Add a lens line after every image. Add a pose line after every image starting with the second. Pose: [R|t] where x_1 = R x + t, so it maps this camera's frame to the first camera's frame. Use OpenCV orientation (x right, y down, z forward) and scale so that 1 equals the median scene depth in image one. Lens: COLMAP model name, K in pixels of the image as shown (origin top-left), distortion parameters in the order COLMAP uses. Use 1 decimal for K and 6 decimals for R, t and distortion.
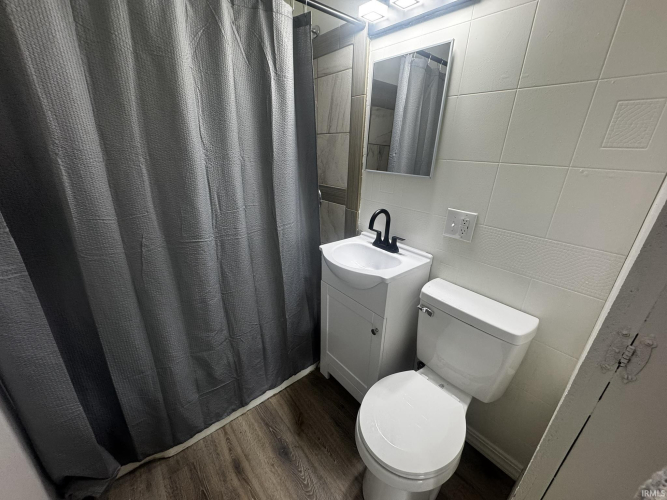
lens RADIAL K [[266.1, 0, 334.3], [0, 266.1, 248.6], [0, 0, 1]] dist [-0.003614, 0.000975]
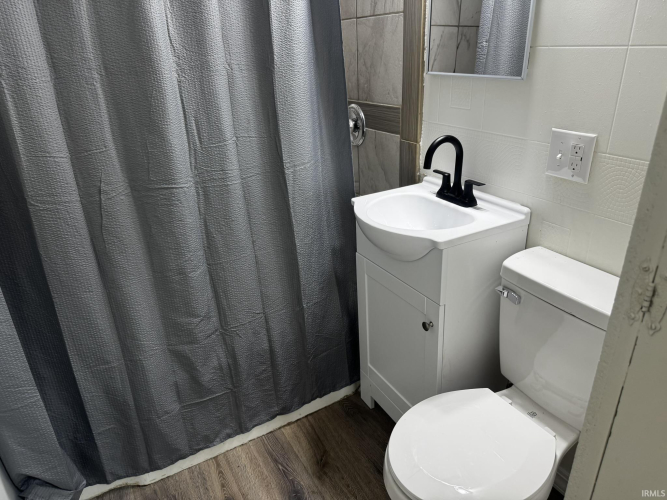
lens RADIAL K [[467.0, 0, 336.1], [0, 467.0, 248.9], [0, 0, 1]] dist [0.030844, -0.032704]
pose [[0.981852, 0.009616, -0.189406, 0.149240], [0.001153, 0.998393, 0.056665, 0.059338], [0.189646, -0.055856, 0.980262, -0.152368]]
